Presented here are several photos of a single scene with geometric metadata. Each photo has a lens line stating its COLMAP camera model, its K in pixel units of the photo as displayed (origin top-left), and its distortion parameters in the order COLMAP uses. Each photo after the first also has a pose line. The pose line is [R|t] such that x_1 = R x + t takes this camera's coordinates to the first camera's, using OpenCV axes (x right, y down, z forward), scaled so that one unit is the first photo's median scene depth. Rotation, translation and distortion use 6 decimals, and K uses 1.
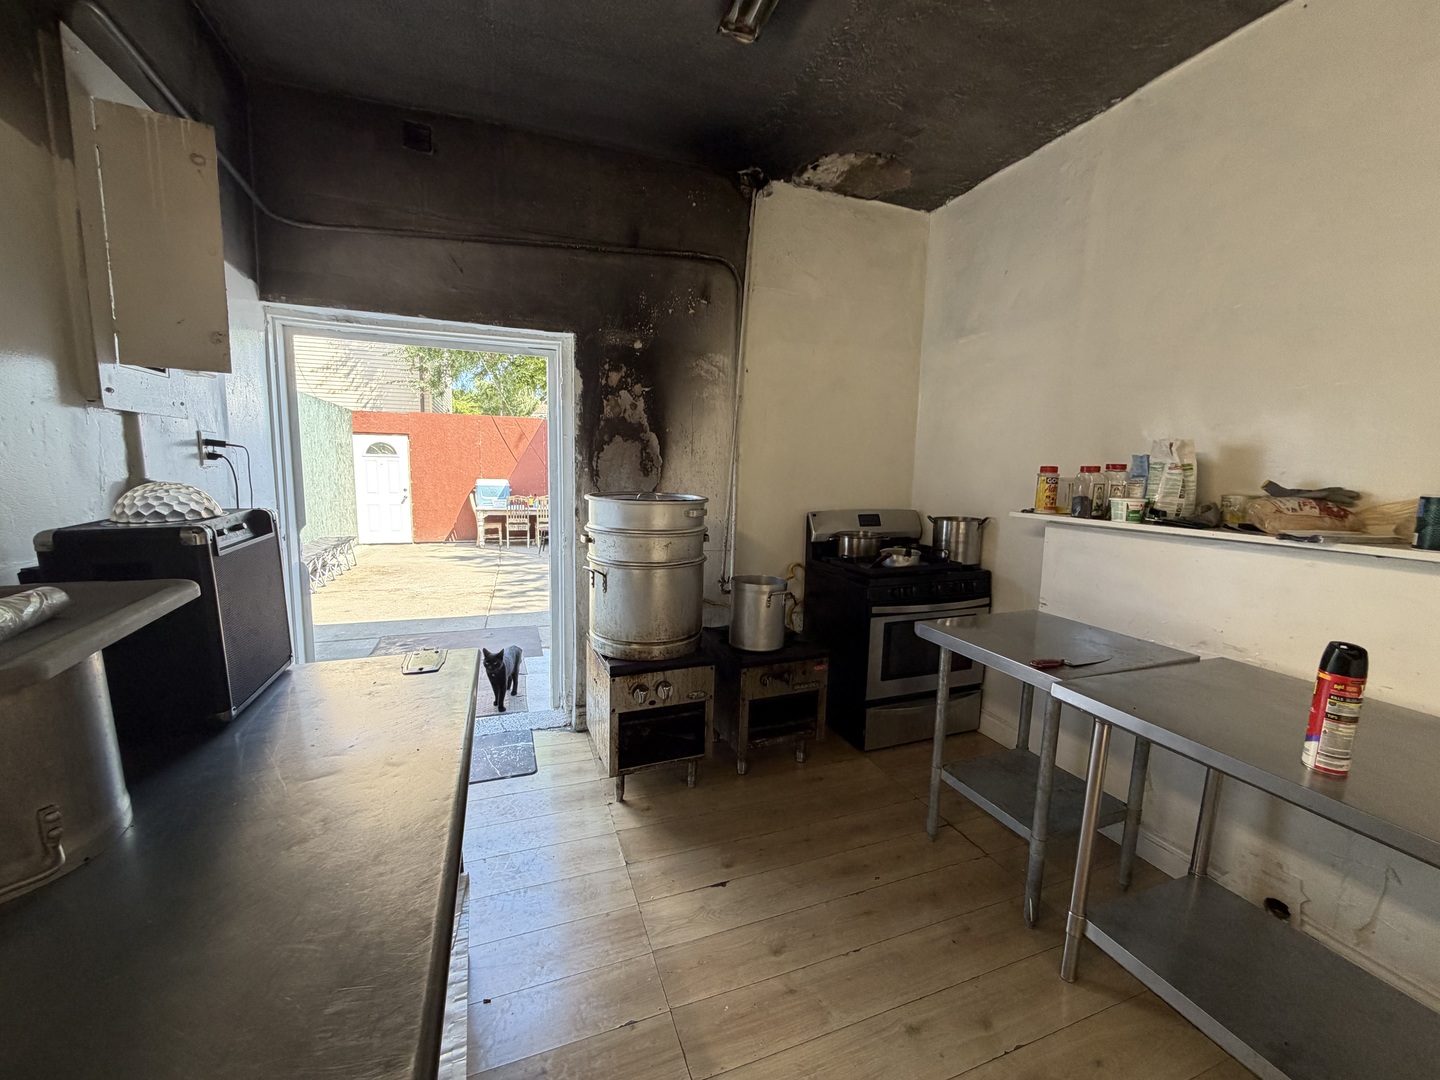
lens RADIAL K [[575.0, 0, 721.6], [0, 575.0, 541.6], [0, 0, 1]] dist [-0.000626, 0.000595]
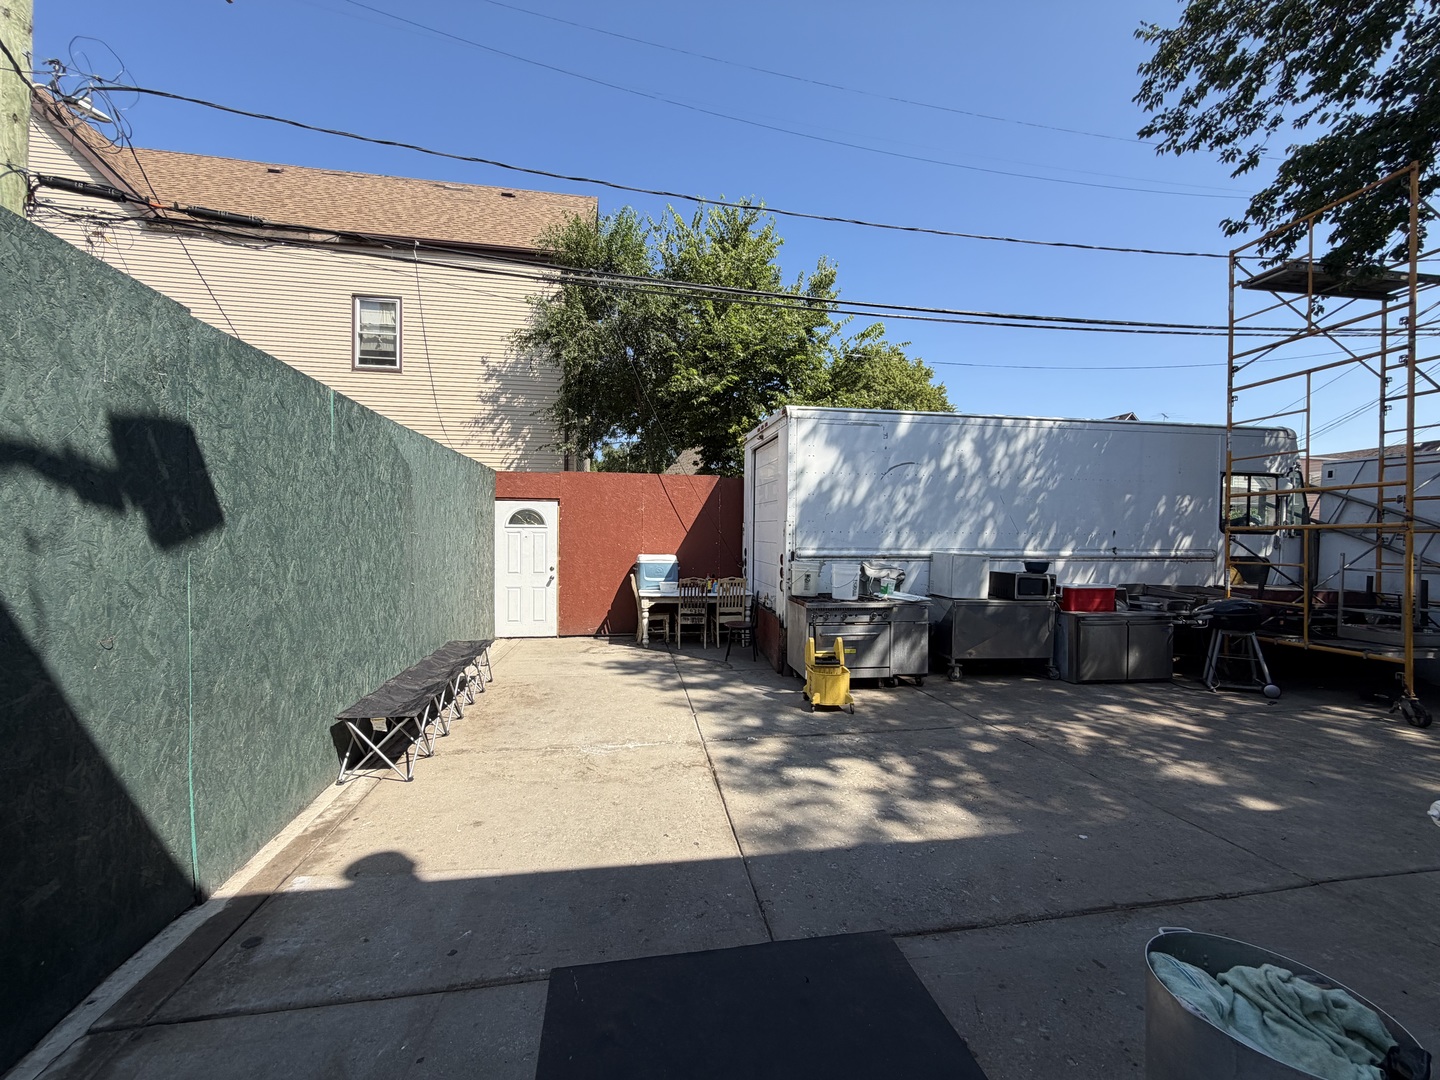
lens RADIAL K [[575.0, 0, 713.8], [0, 575.0, 537.6], [0, 0, 1]] dist [-0.000626, 0.000595]
pose [[0.981770, -0.010547, -0.189782, -0.658576], [-0.010786, 0.993759, -0.111024, -0.170602], [0.189768, 0.111047, 0.975529, 0.972336]]
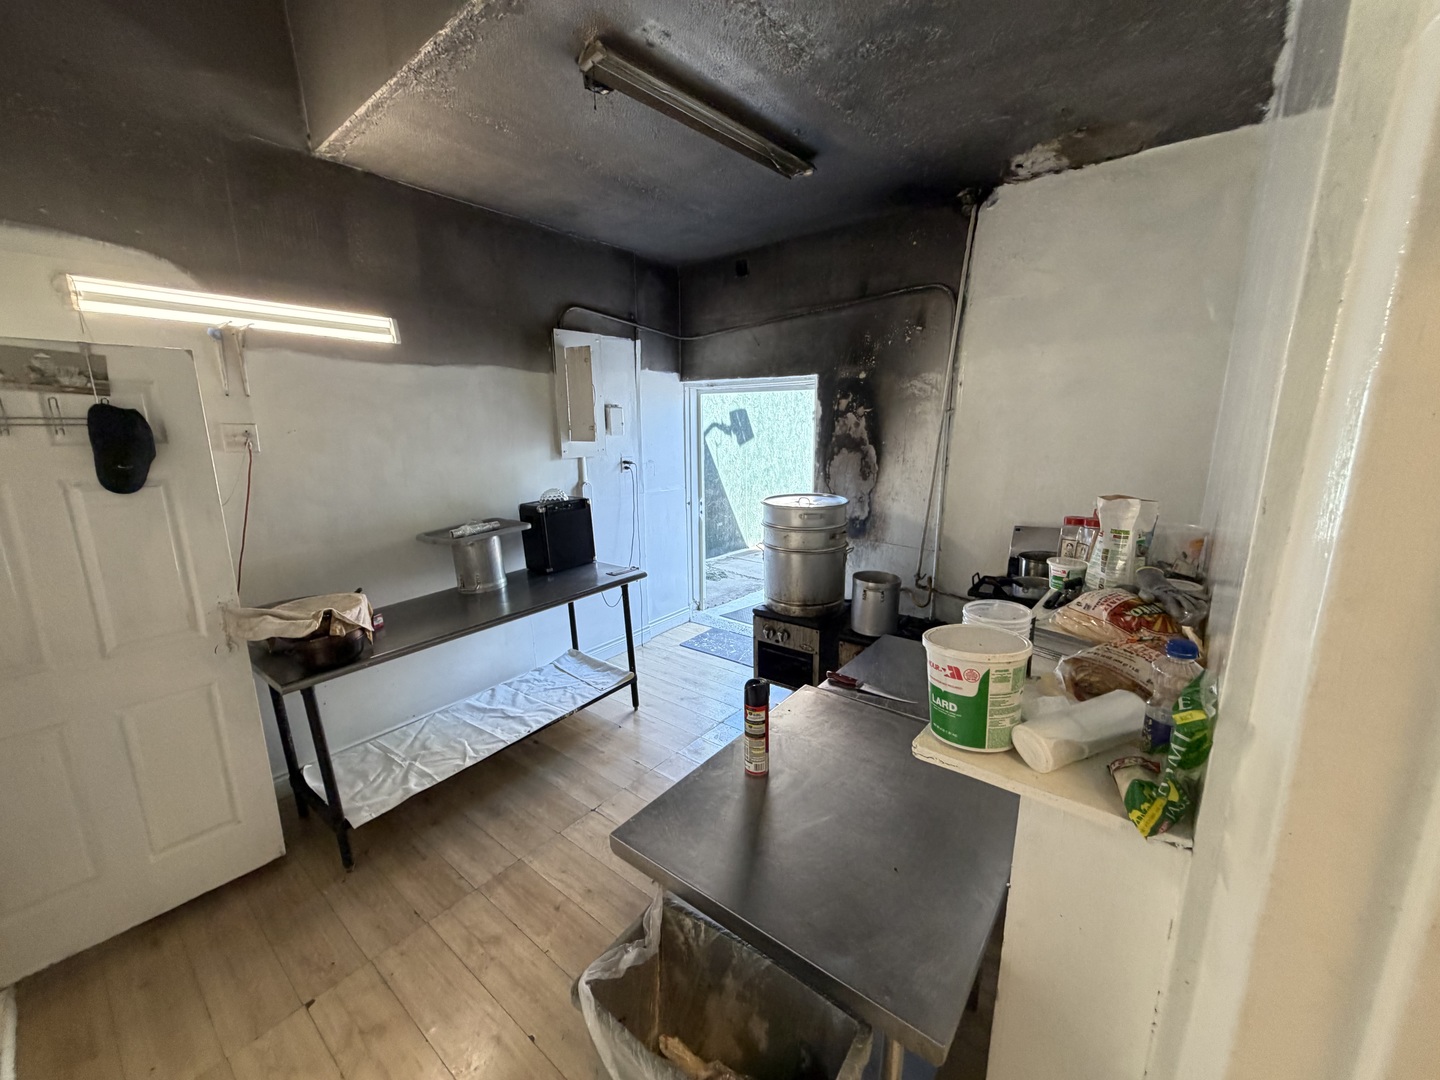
lens RADIAL K [[575.0, 0, 706.5], [0, 575.0, 542.5], [0, 0, 1]] dist [-0.000626, 0.000595]
pose [[0.491962, 0.155503, -0.856617, 0.800990], [-0.088688, 0.987752, 0.128374, -0.112216], [0.866088, 0.012817, 0.499727, 0.086813]]
